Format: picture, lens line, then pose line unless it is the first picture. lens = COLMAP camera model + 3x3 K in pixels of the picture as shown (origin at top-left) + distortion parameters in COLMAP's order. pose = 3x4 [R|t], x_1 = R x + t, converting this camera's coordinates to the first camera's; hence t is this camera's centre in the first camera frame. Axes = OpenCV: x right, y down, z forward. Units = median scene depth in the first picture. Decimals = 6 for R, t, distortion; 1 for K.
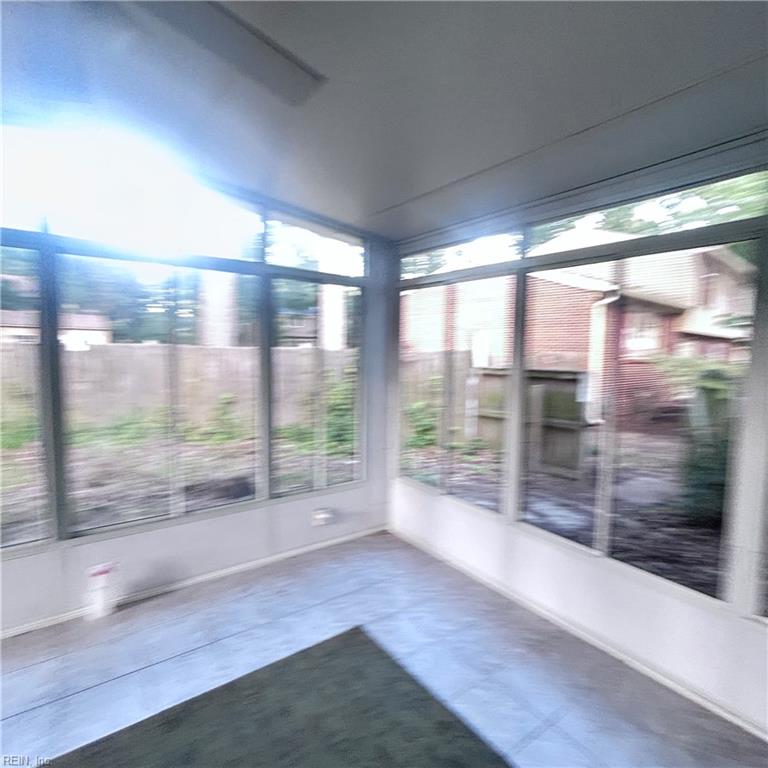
lens RADIAL K [[443.4, 0, 390.4], [0, 443.4, 382.2], [0, 0, 1]] dist [-0.001318, 0.003213]
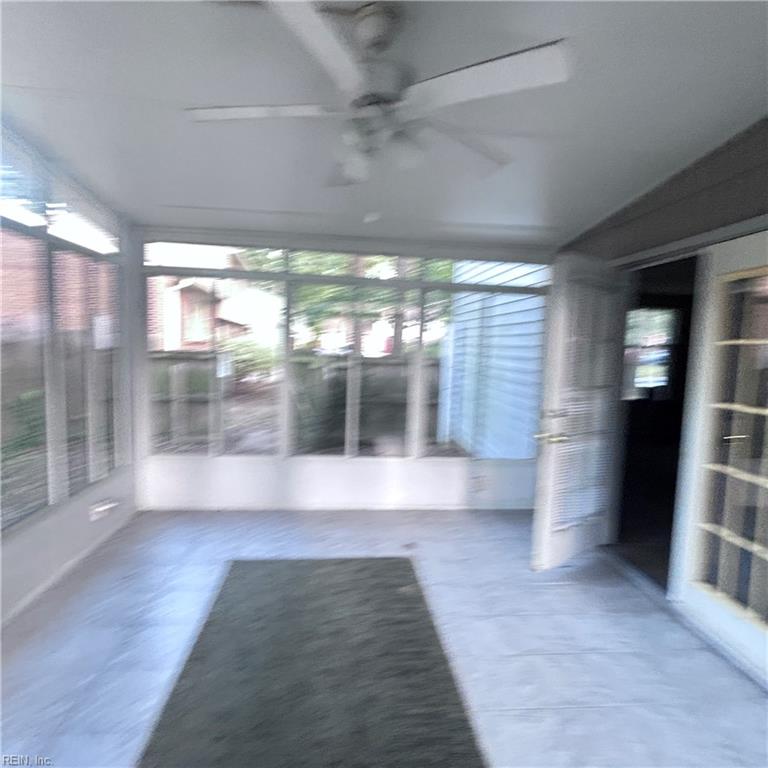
lens RADIAL K [[447.4, 0, 389.1], [0, 447.4, 380.9], [0, 0, 1]] dist [0.002573, 0.004089]
pose [[0.515413, -0.072319, 0.853885, -0.587834], [0.036953, 0.997381, 0.062167, -0.004221], [-0.856145, -0.000488, 0.516736, -0.015331]]
